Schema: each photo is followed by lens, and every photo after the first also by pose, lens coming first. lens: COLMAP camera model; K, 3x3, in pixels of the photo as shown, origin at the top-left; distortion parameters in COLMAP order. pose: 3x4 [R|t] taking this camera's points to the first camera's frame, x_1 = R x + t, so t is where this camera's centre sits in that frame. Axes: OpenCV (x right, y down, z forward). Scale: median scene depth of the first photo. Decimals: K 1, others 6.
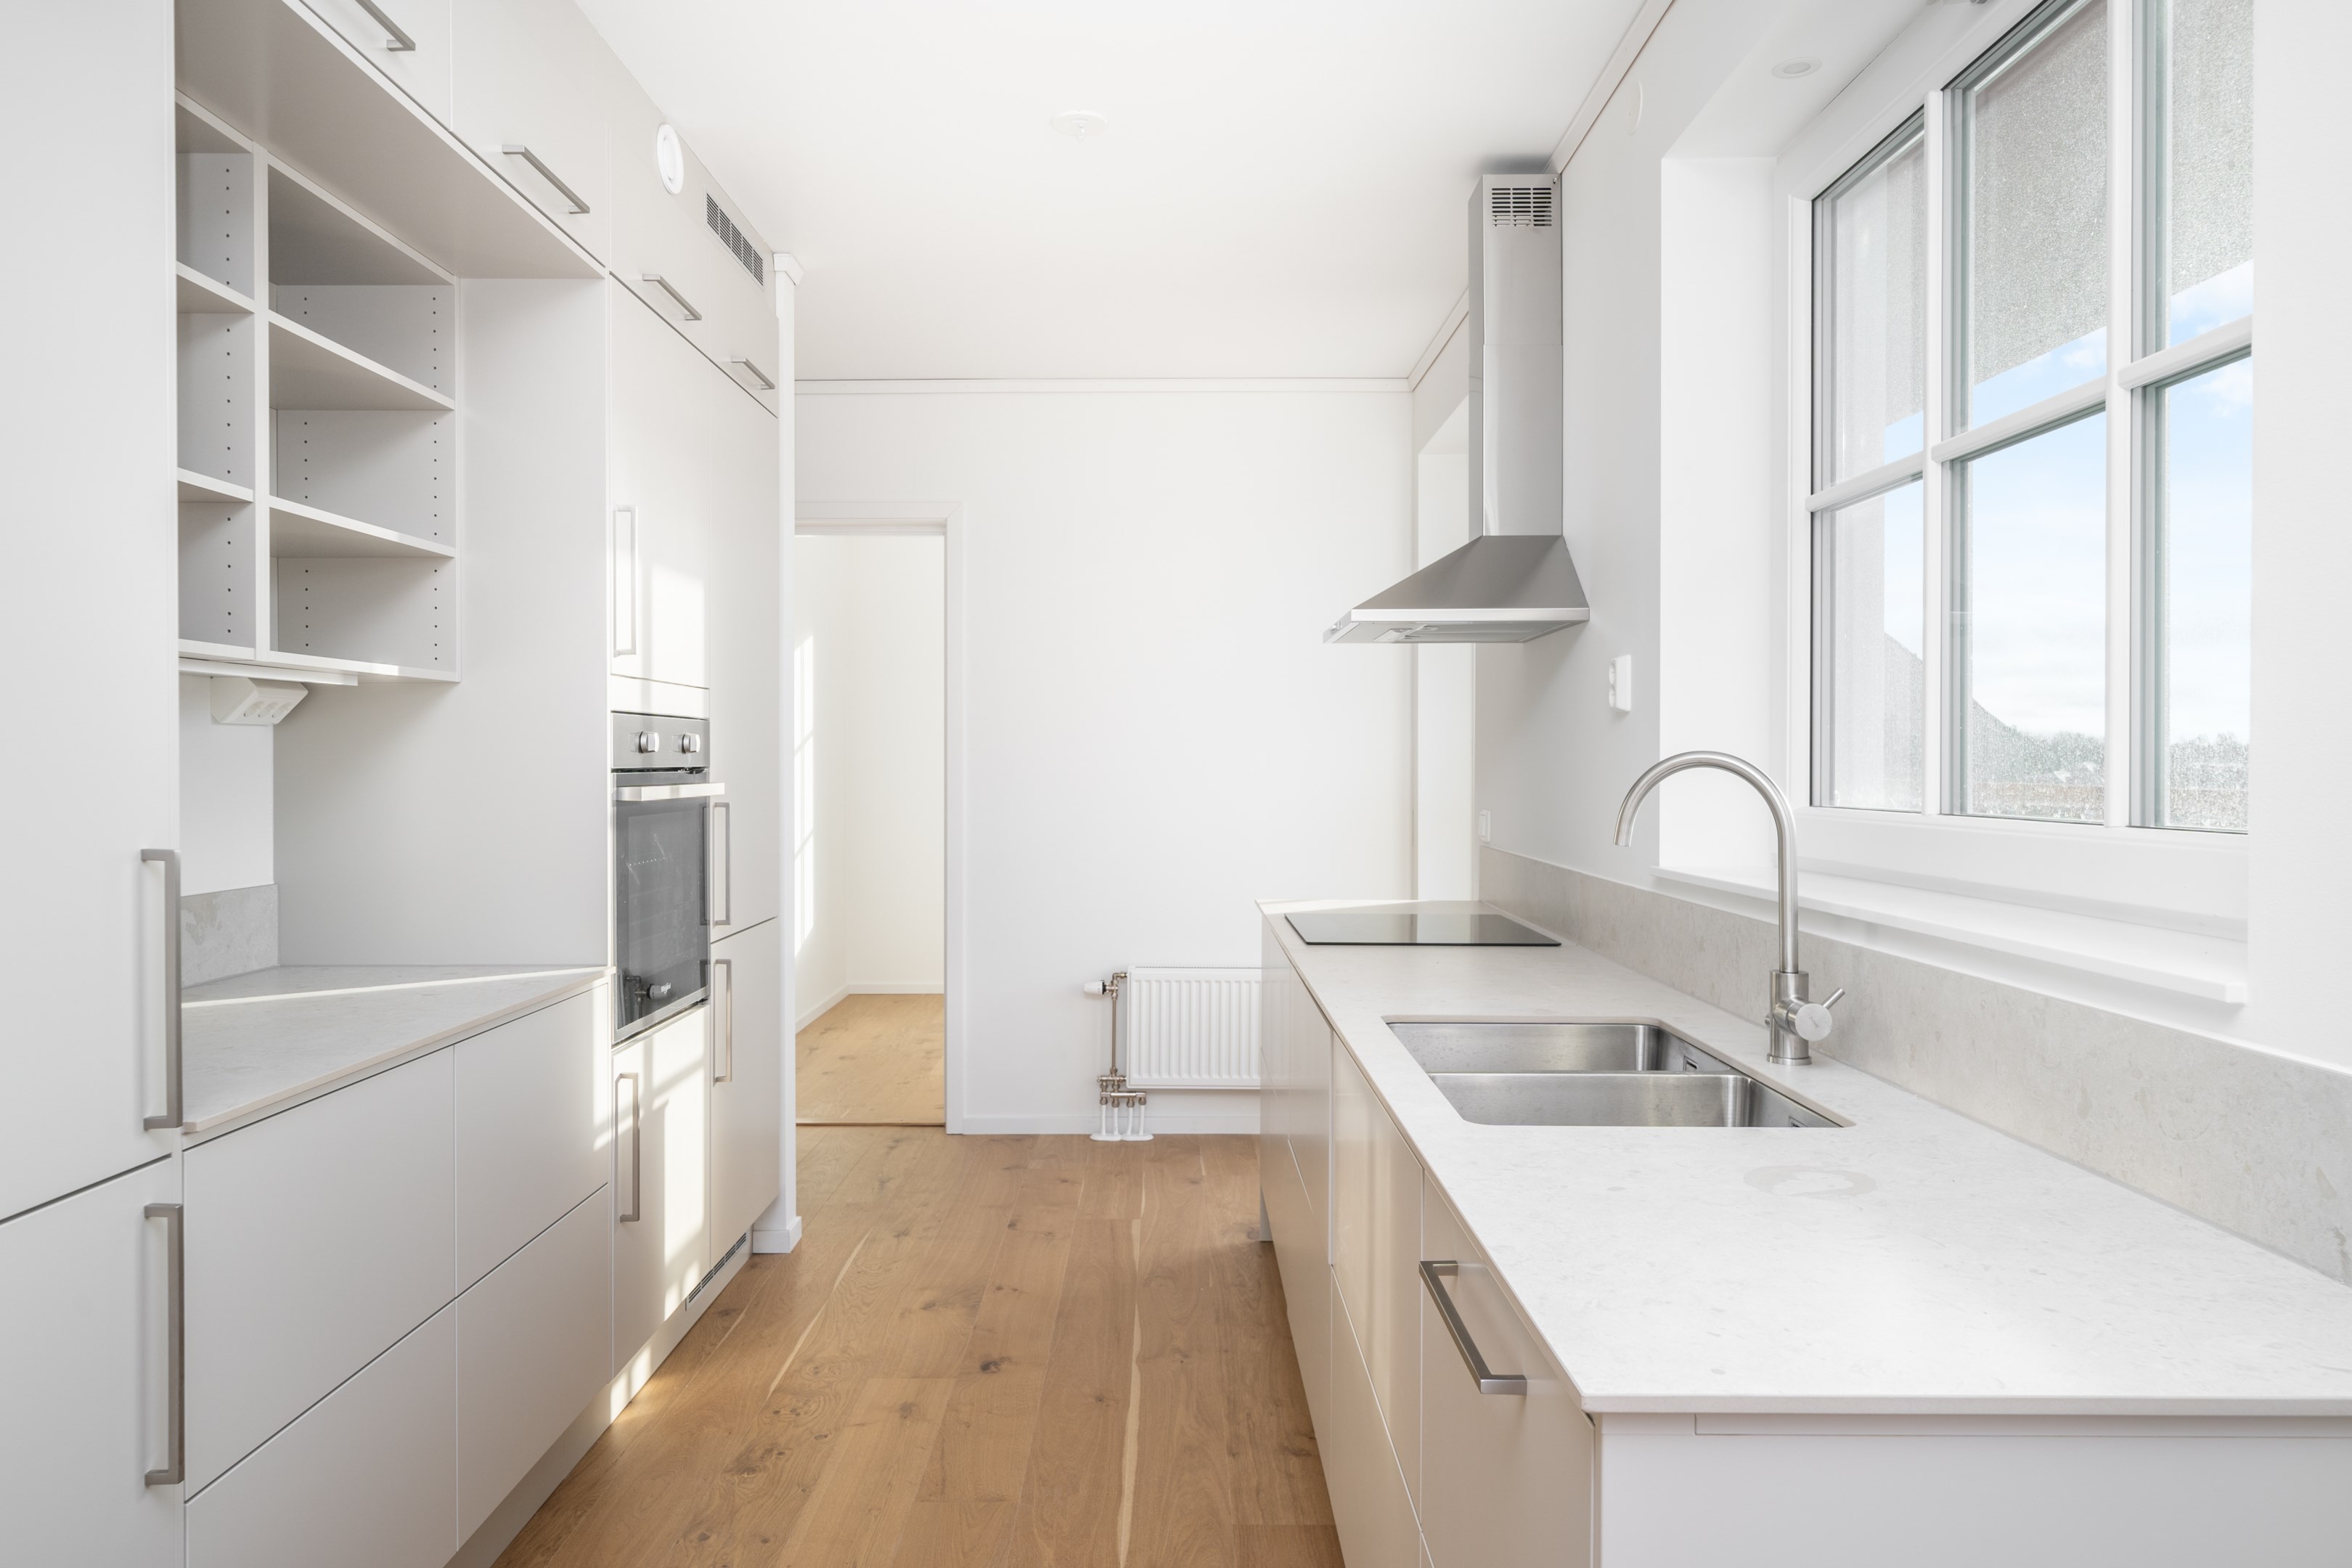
lens RADIAL K [[1596.3, 0, 1170.9], [0, 1596.3, 773.6], [0, 0, 1]] dist [-0.001360, -0.002800]
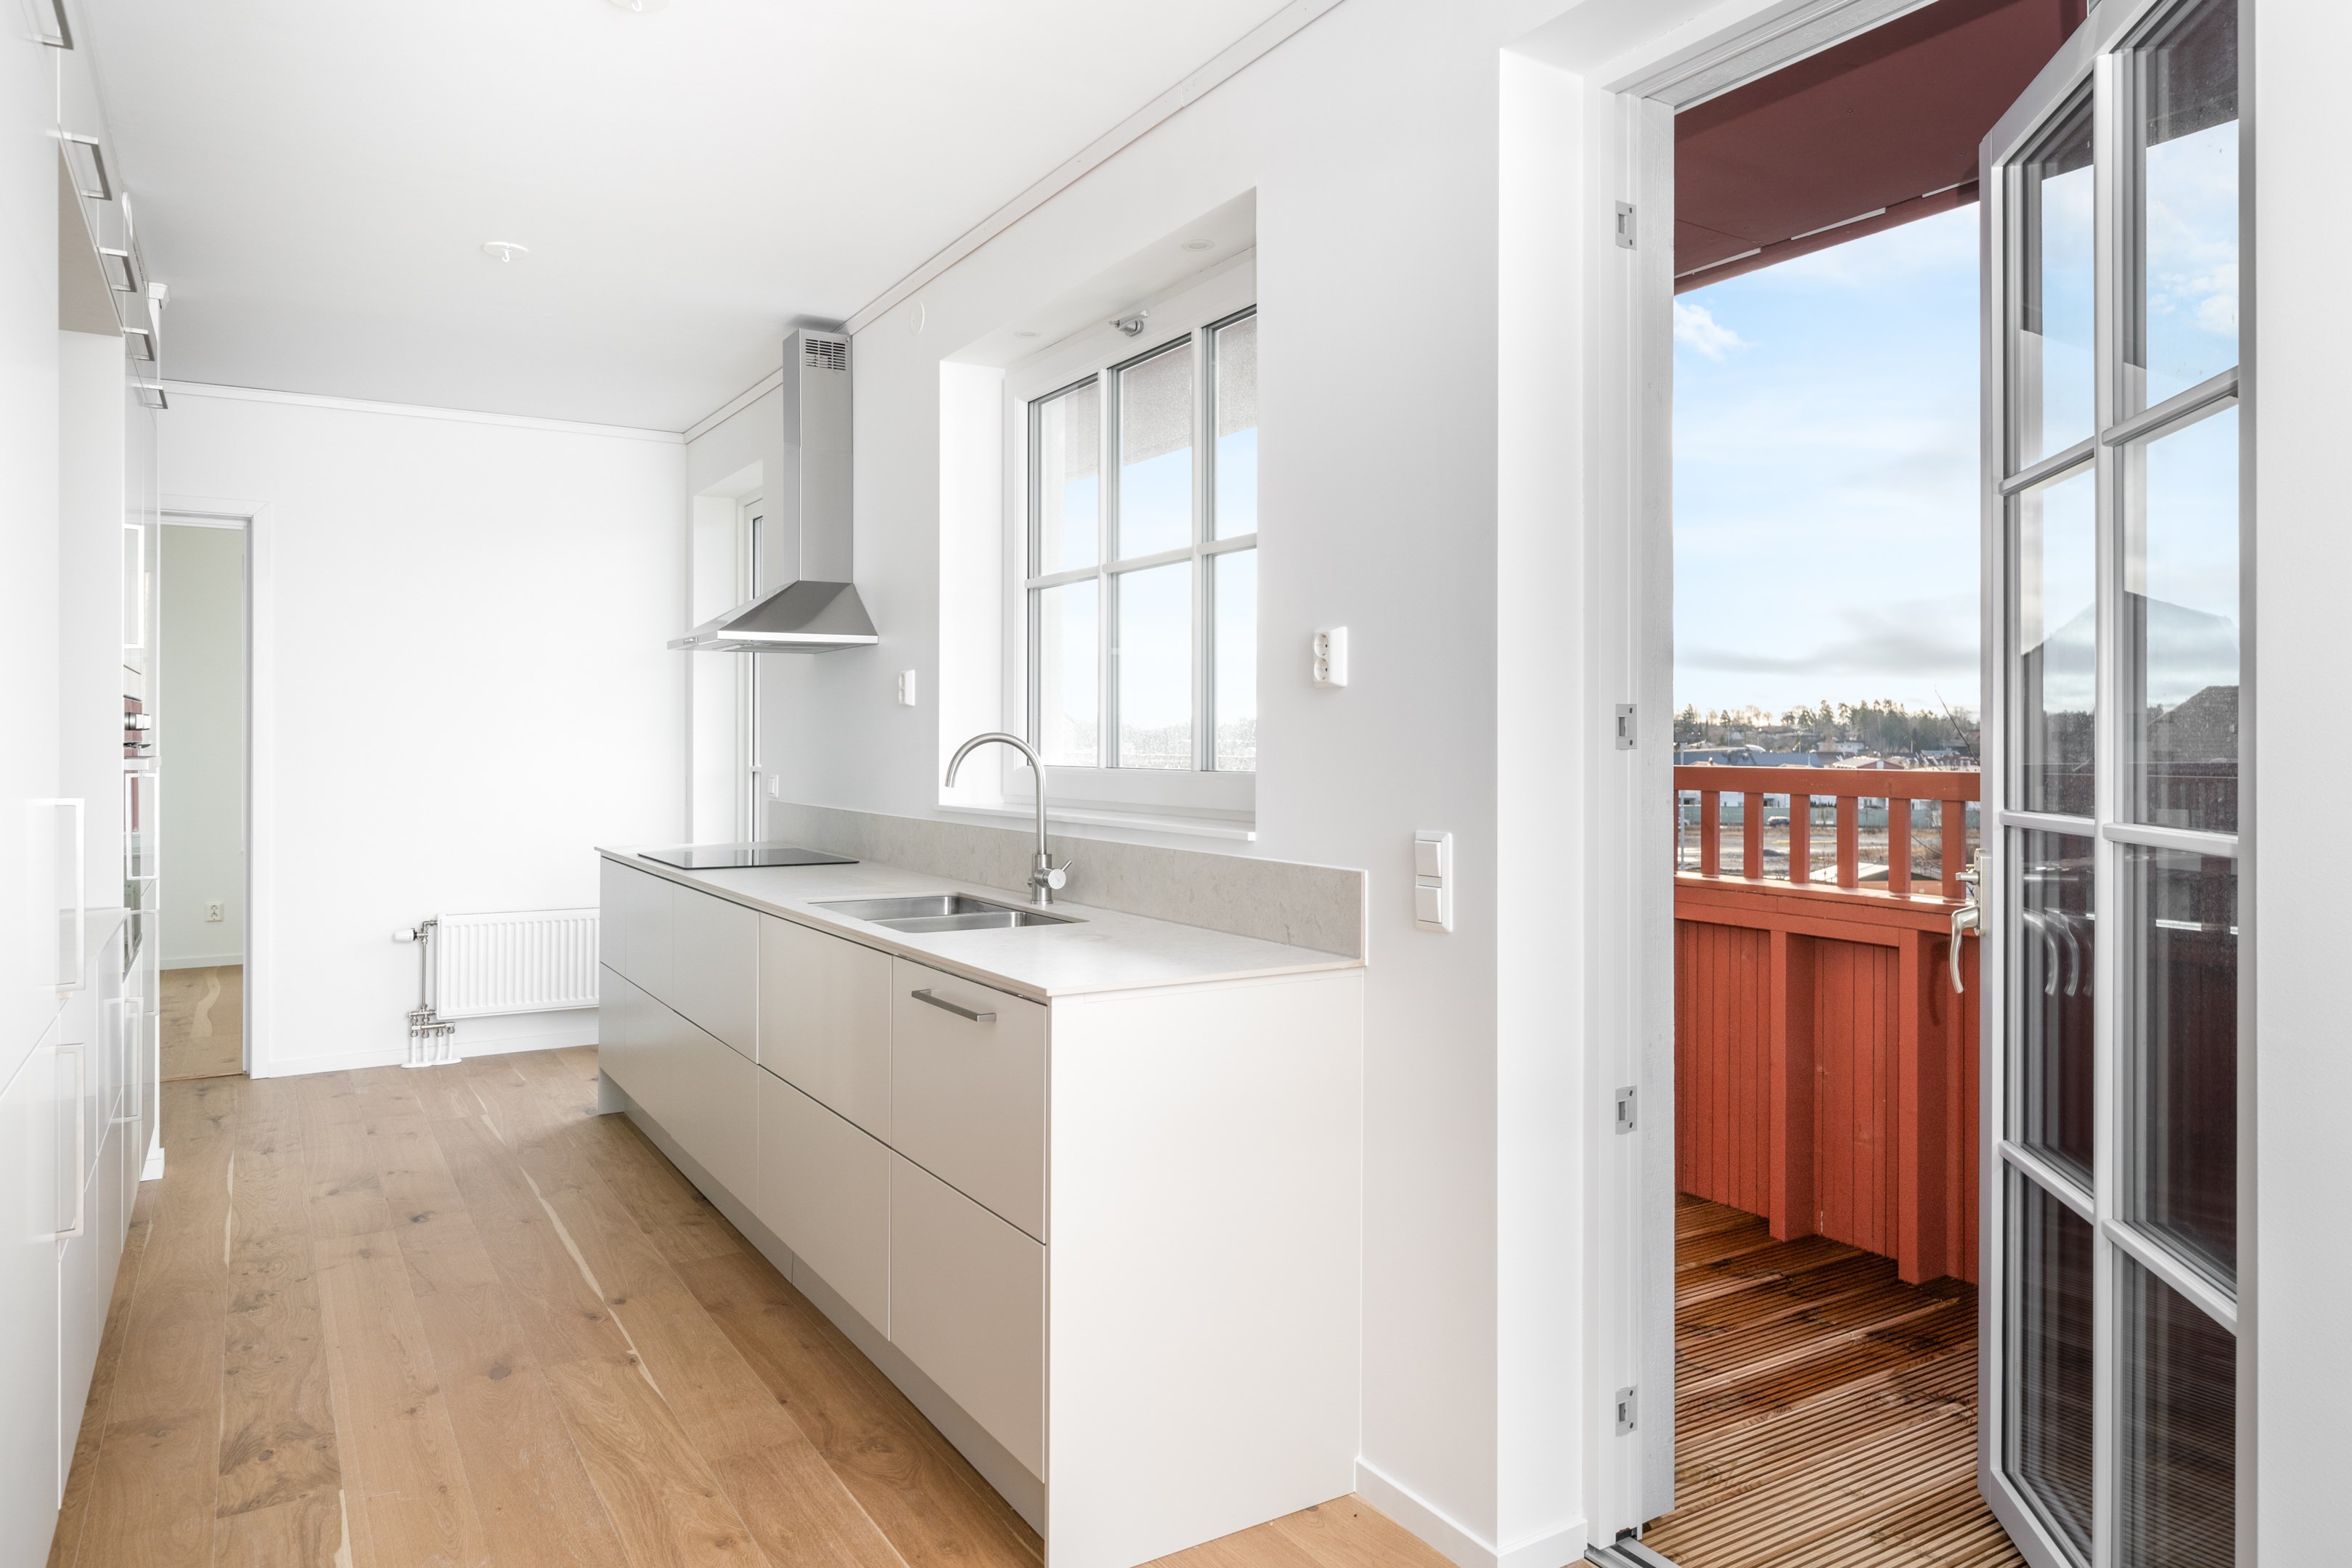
lens RADIAL K [[1484.7, 0, 1172.1], [0, 1484.7, 761.2], [0, 0, 1]] dist [0.002575, 0.000090]
pose [[0.848352, -0.007709, 0.529377, -0.229828], [0.003197, 0.999950, 0.009439, 0.001545], [-0.529424, -0.006315, 0.848334, -0.310829]]
